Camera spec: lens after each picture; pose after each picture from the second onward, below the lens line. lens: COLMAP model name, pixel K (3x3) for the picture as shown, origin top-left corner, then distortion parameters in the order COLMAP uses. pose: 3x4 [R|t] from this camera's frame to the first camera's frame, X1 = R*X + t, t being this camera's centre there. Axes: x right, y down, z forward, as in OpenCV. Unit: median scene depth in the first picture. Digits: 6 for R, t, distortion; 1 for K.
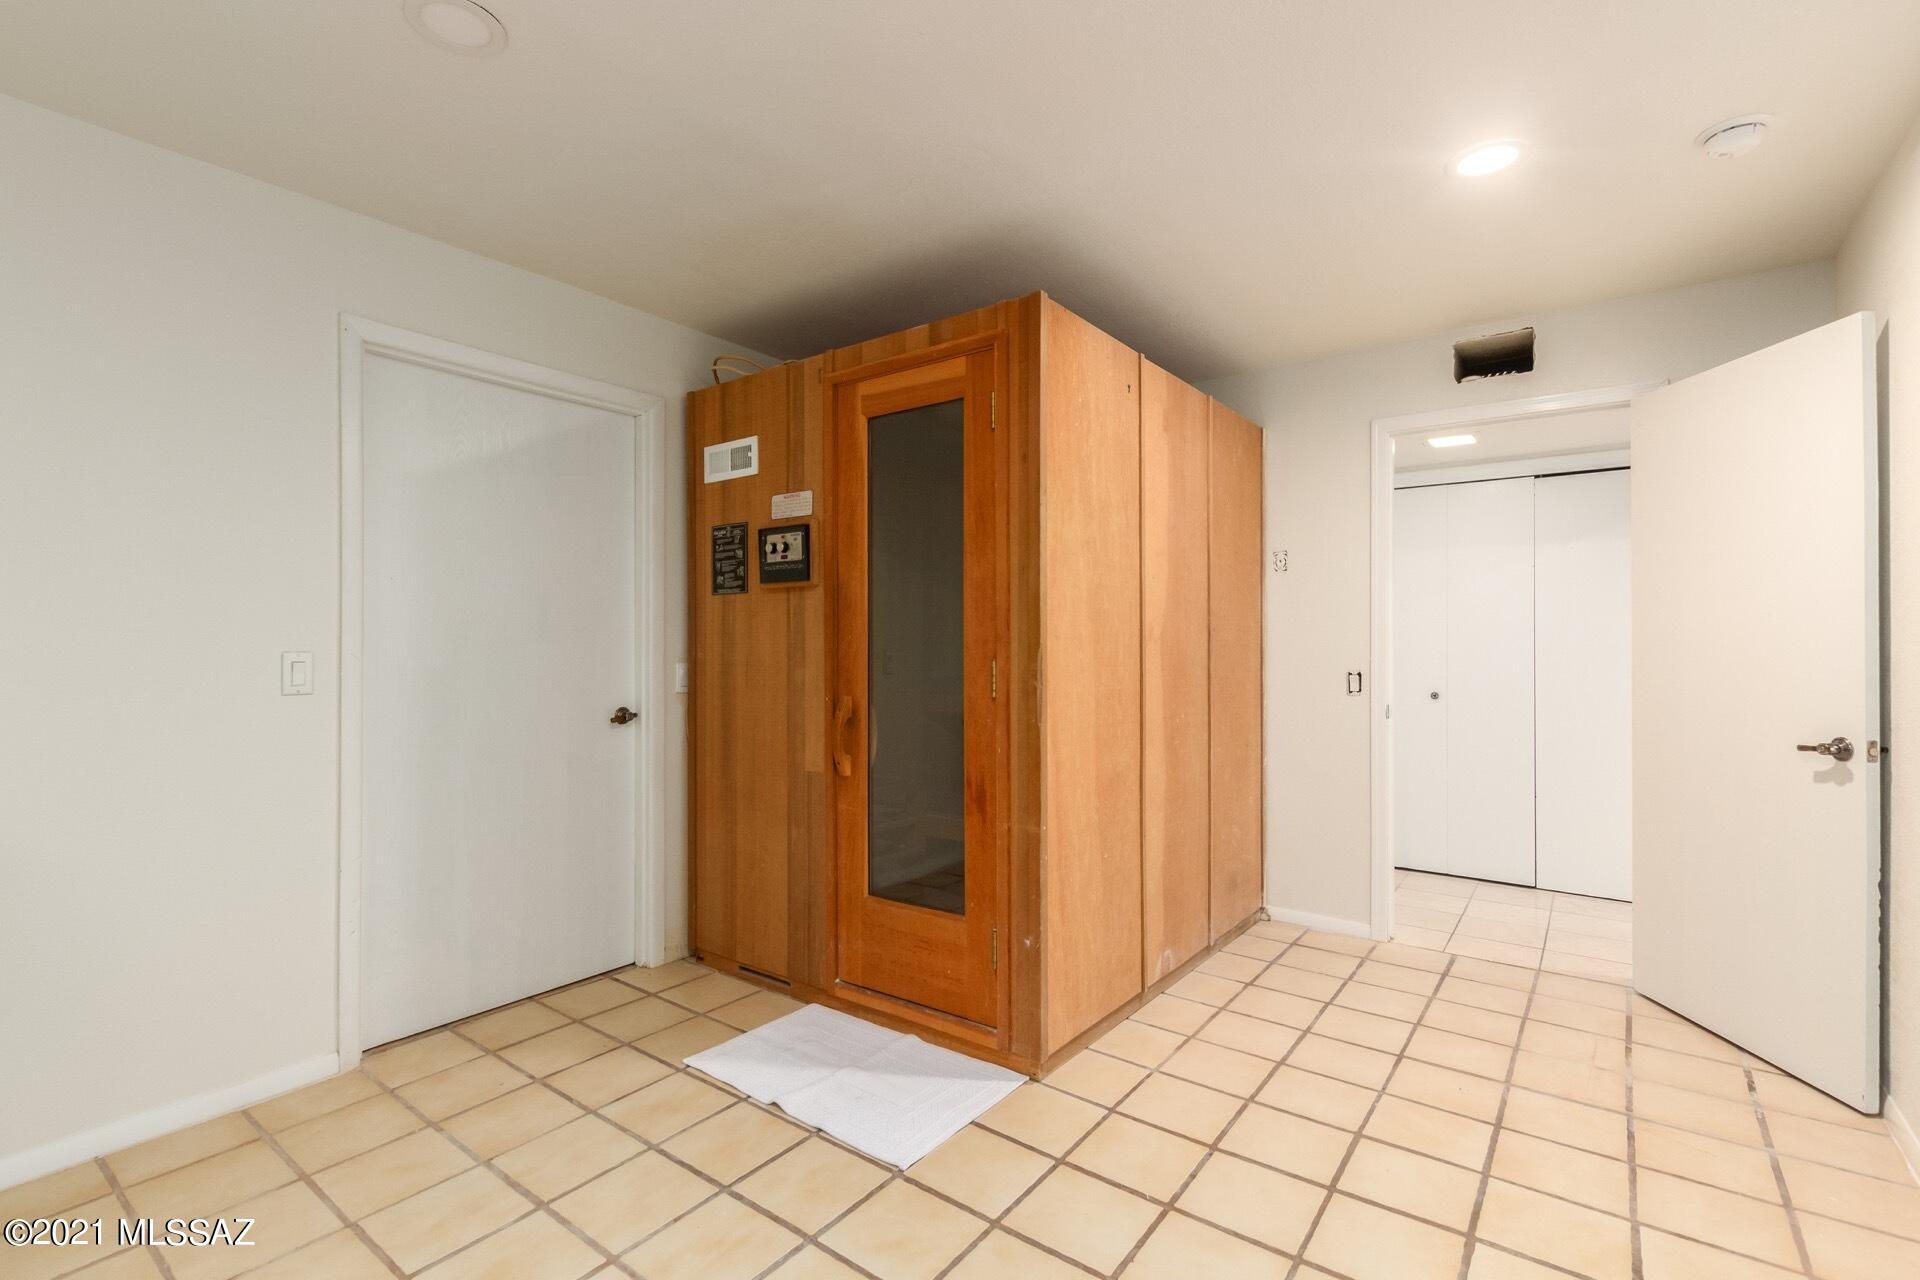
lens RADIAL K [[881.4, 0, 960.0], [0, 881.4, 640.0], [0, 0, 1]] dist [-0.000918, -0.000047]
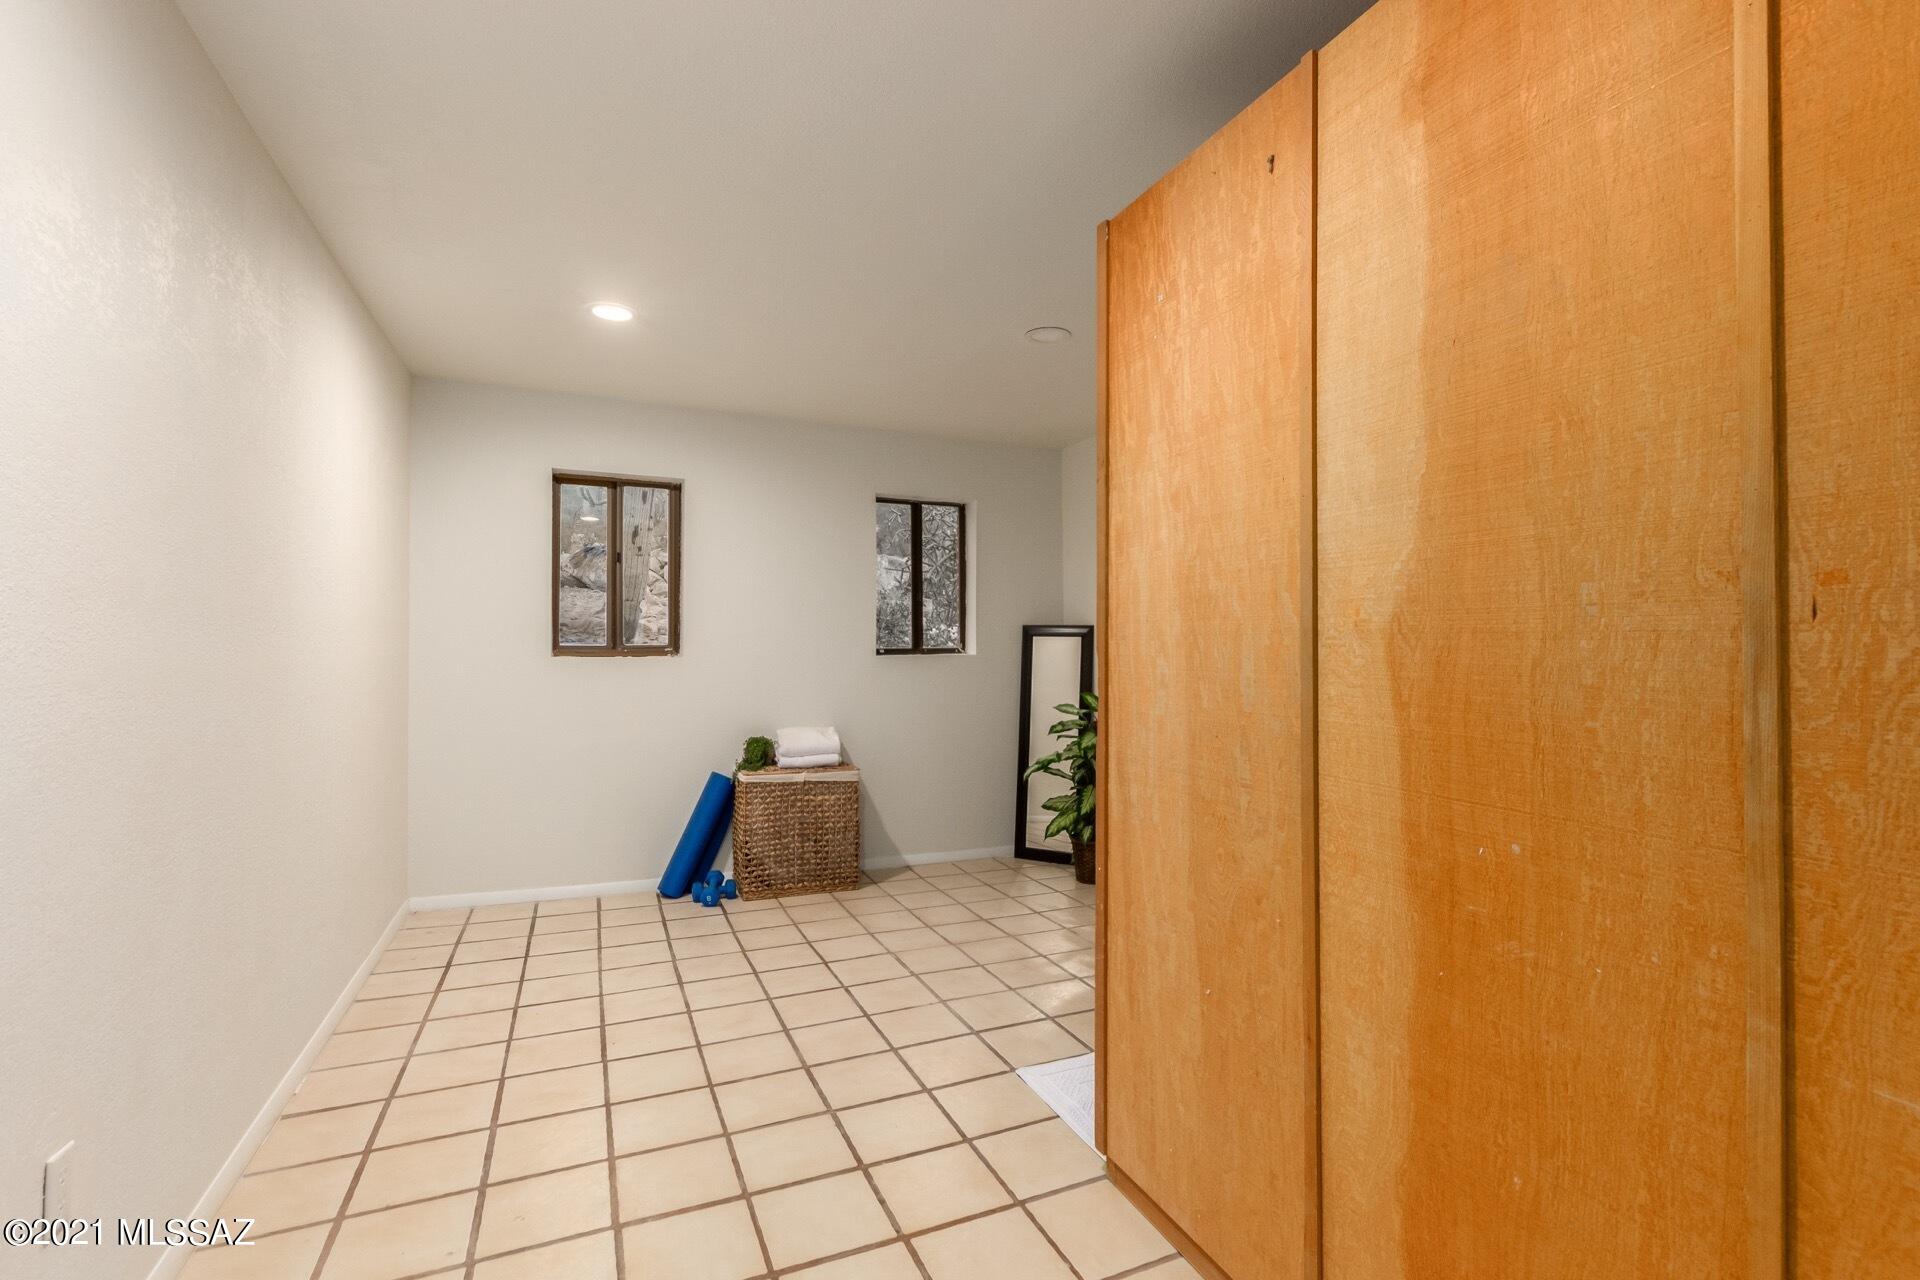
lens RADIAL K [[881.4, 0, 960.0], [0, 881.4, 640.0], [0, 0, 1]] dist [-0.000918, -0.000047]
pose [[-0.506022, -0.008508, -0.862478, 0.813150], [0.013651, 0.999747, -0.017872, 0.008921], [0.862412, -0.020818, -0.505778, 1.209432]]
